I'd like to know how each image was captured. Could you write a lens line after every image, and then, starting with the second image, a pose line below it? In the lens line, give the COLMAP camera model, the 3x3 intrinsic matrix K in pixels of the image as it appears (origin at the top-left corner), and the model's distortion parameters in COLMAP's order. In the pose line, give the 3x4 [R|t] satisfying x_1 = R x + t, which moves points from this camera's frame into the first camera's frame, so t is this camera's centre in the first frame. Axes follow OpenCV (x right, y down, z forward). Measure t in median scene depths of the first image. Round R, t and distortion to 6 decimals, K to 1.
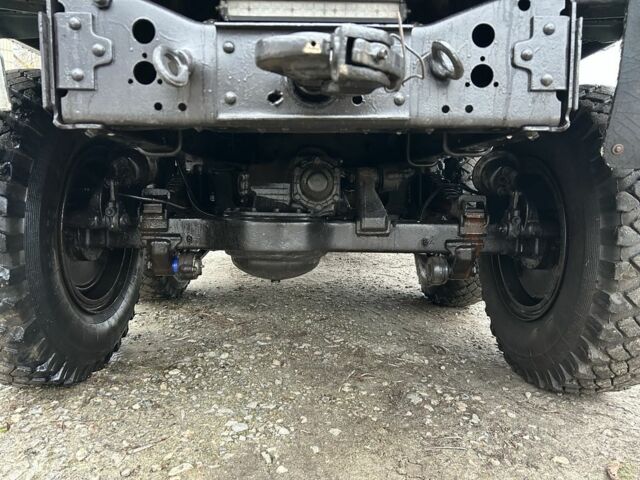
lens RADIAL K [[499.8, 0, 309.8], [0, 499.8, 251.1], [0, 0, 1]] dist [0.008106, -0.009213]
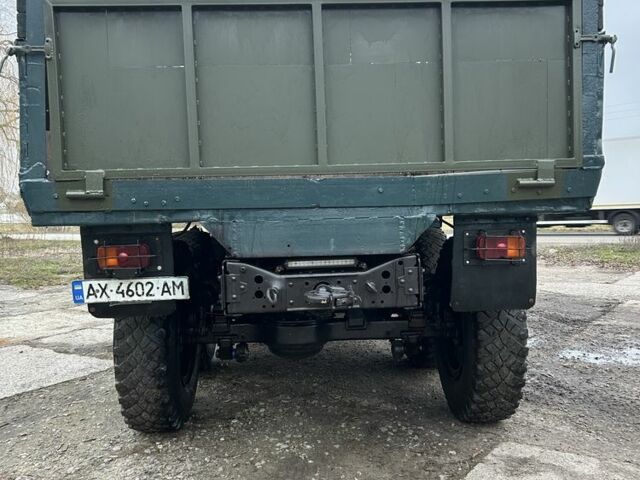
lens RADIAL K [[685.3, 0, 320.0], [0, 685.3, 240.0], [0, 0, 1]] dist [0.011448, -0.011640]
pose [[0.998809, -0.034221, 0.034768, -0.062746], [0.036260, 0.997551, -0.059815, -0.212681], [-0.032636, 0.061005, 0.997604, -1.352436]]
